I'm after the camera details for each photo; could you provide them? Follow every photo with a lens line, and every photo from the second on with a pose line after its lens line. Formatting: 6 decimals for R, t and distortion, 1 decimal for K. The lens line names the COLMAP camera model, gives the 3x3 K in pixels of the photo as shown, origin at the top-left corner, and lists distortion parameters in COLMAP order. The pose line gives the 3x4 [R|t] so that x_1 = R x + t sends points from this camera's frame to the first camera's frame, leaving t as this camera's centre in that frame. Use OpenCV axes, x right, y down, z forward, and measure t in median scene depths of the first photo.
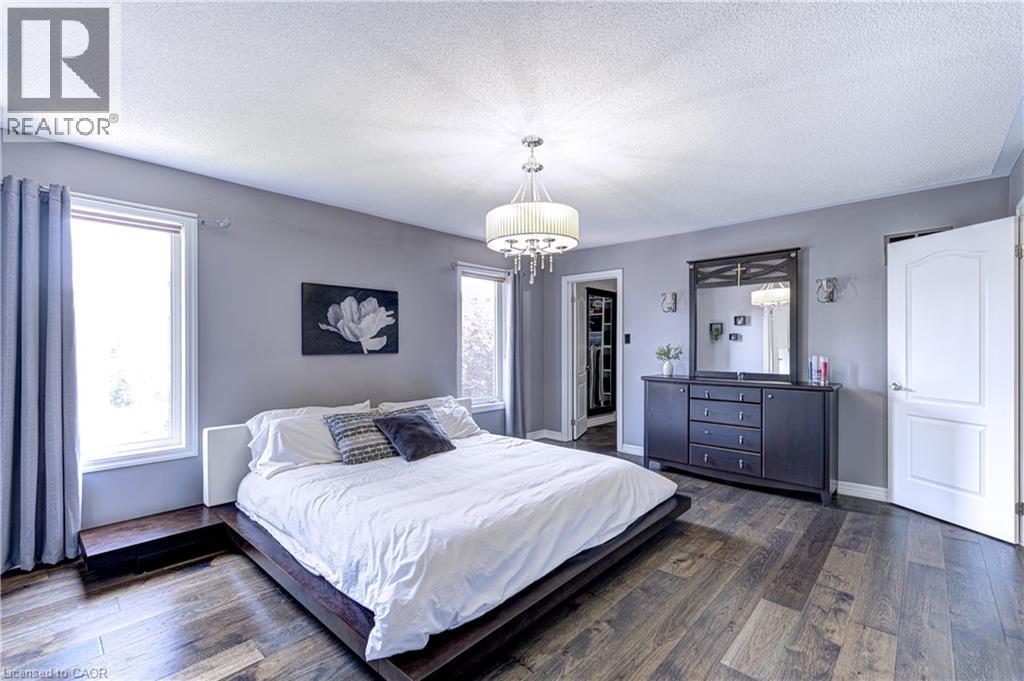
lens RADIAL K [[436.1, 0, 505.3], [0, 436.1, 343.4], [0, 0, 1]] dist [-0.002815, -0.000050]
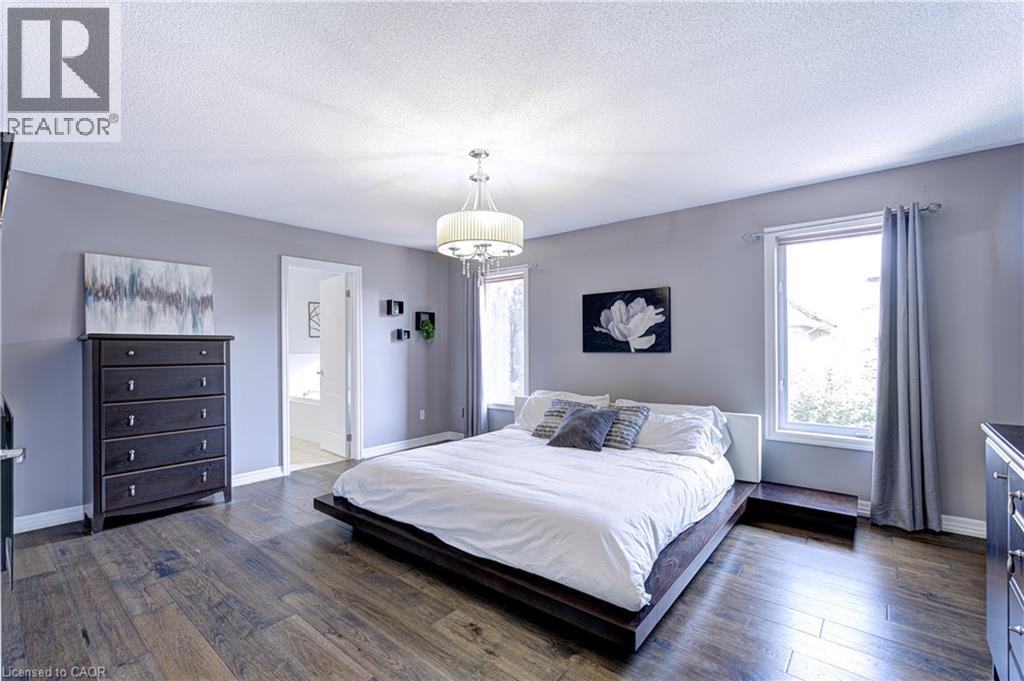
lens RADIAL K [[436.1, 0, 505.3], [0, 436.1, 343.4], [0, 0, 1]] dist [-0.002815, -0.000050]
pose [[0.087654, -0.005021, -0.996138, 0.727075], [0.011453, 0.999926, -0.004033, 0.003304], [0.996085, -0.011055, 0.087705, 0.619219]]
